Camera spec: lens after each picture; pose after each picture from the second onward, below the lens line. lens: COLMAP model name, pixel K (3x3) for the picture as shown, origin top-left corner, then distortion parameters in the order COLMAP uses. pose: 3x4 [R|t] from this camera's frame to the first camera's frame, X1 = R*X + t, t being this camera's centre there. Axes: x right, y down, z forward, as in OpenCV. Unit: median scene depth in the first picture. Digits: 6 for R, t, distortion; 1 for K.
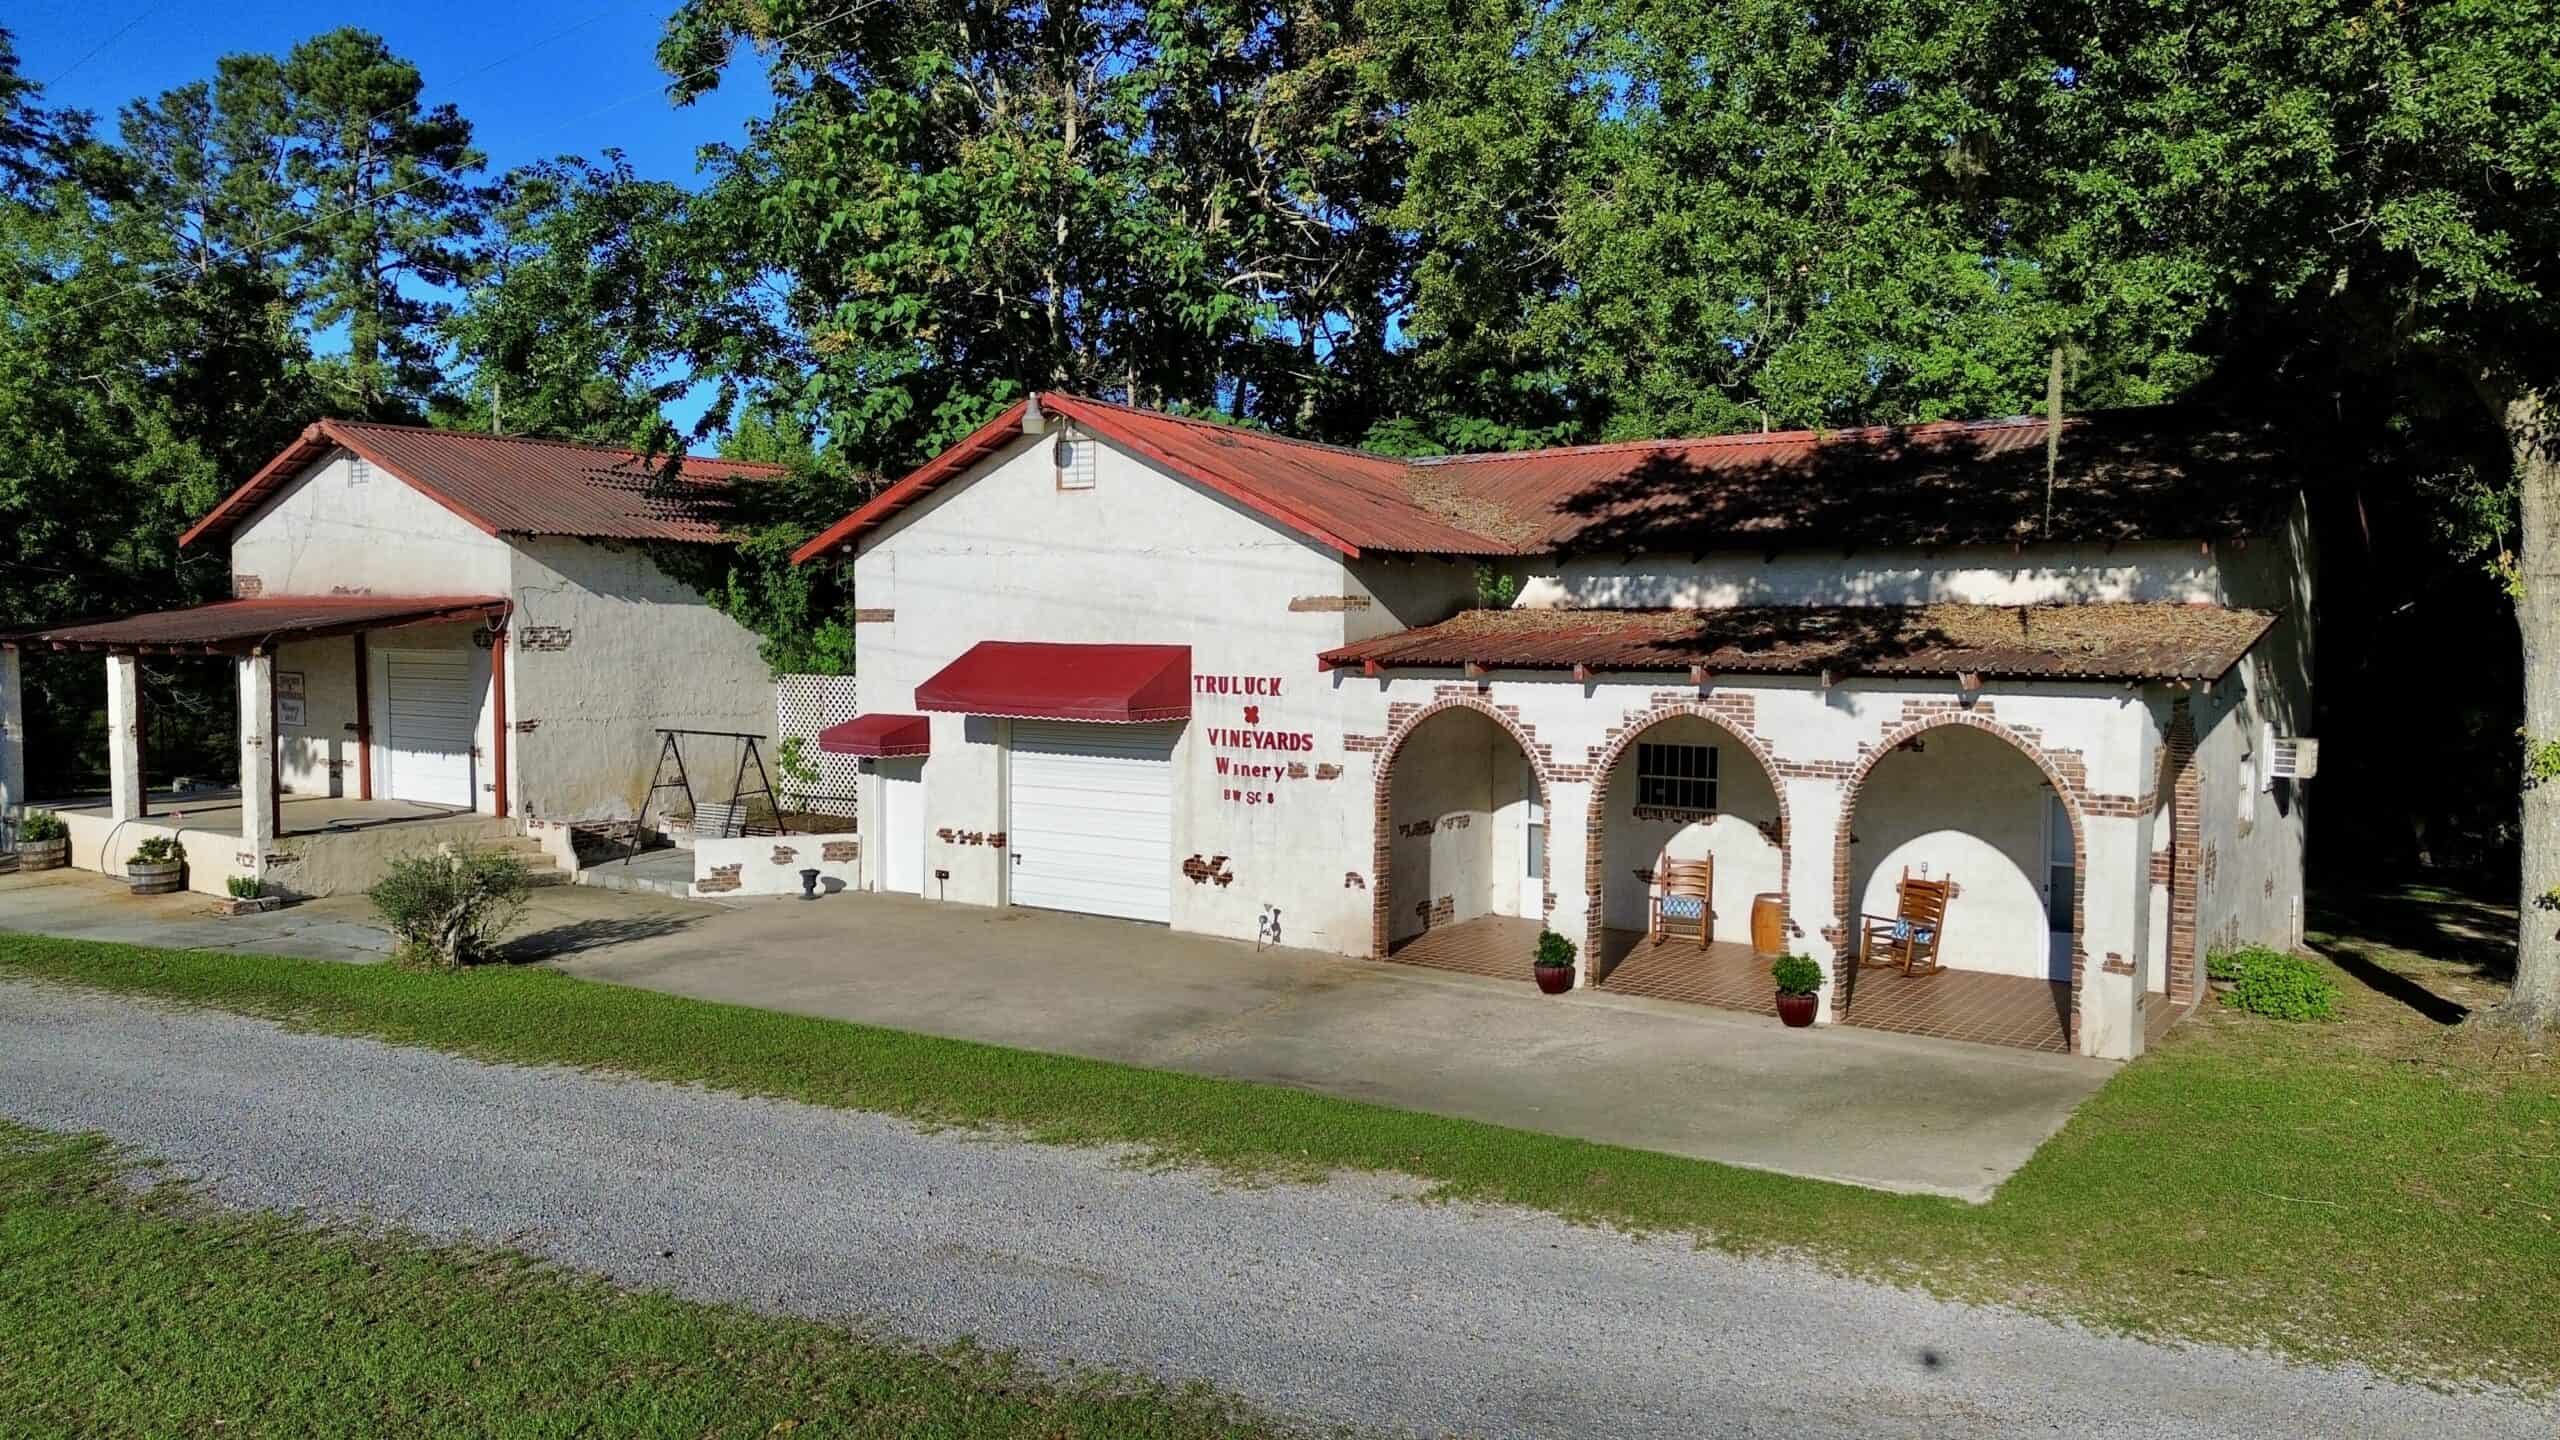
lens RADIAL K [[1809.5, 0, 1269.0], [0, 1809.5, 711.5], [0, 0, 1]] dist [0.065956, -0.056028]
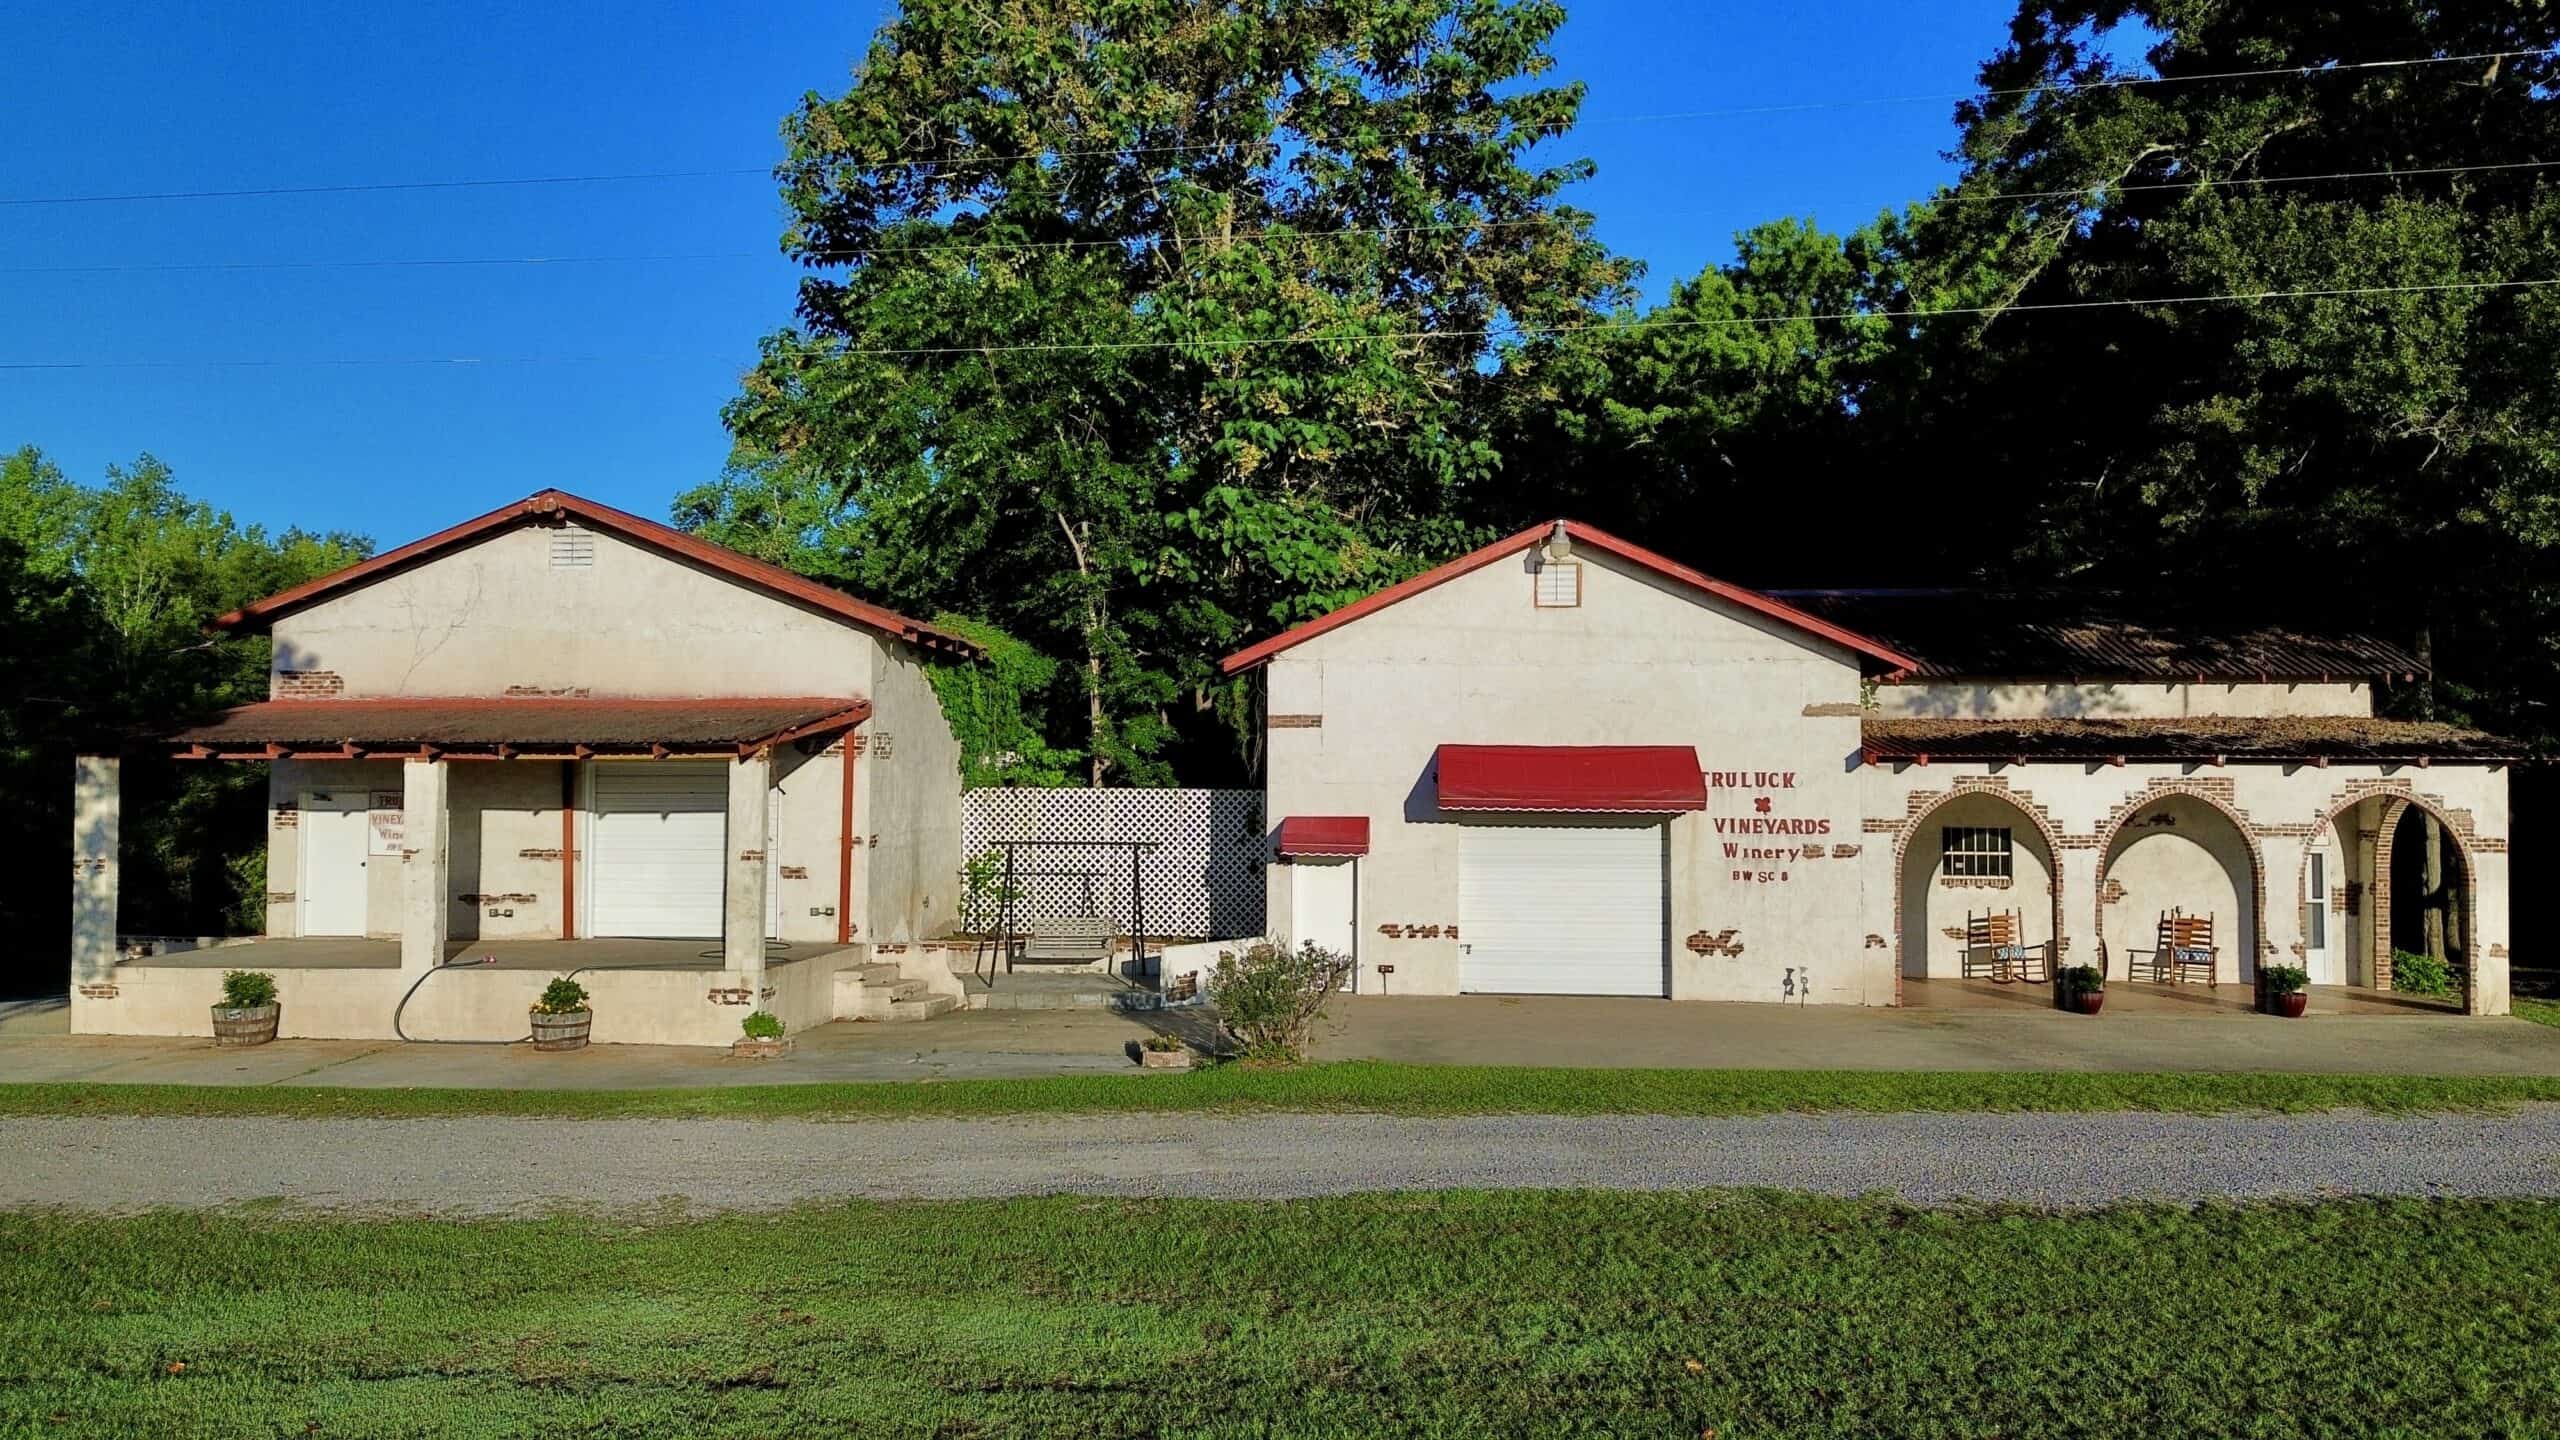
lens RADIAL K [[1809.5, 0, 1254.4], [0, 1809.5, 701.6], [0, 0, 1]] dist [0.065956, -0.056028]
pose [[0.859265, 0.019210, 0.511170, -0.884537], [0.026889, 0.996217, -0.082637, 0.023207], [-0.510823, 0.084752, 0.855498, 0.156597]]
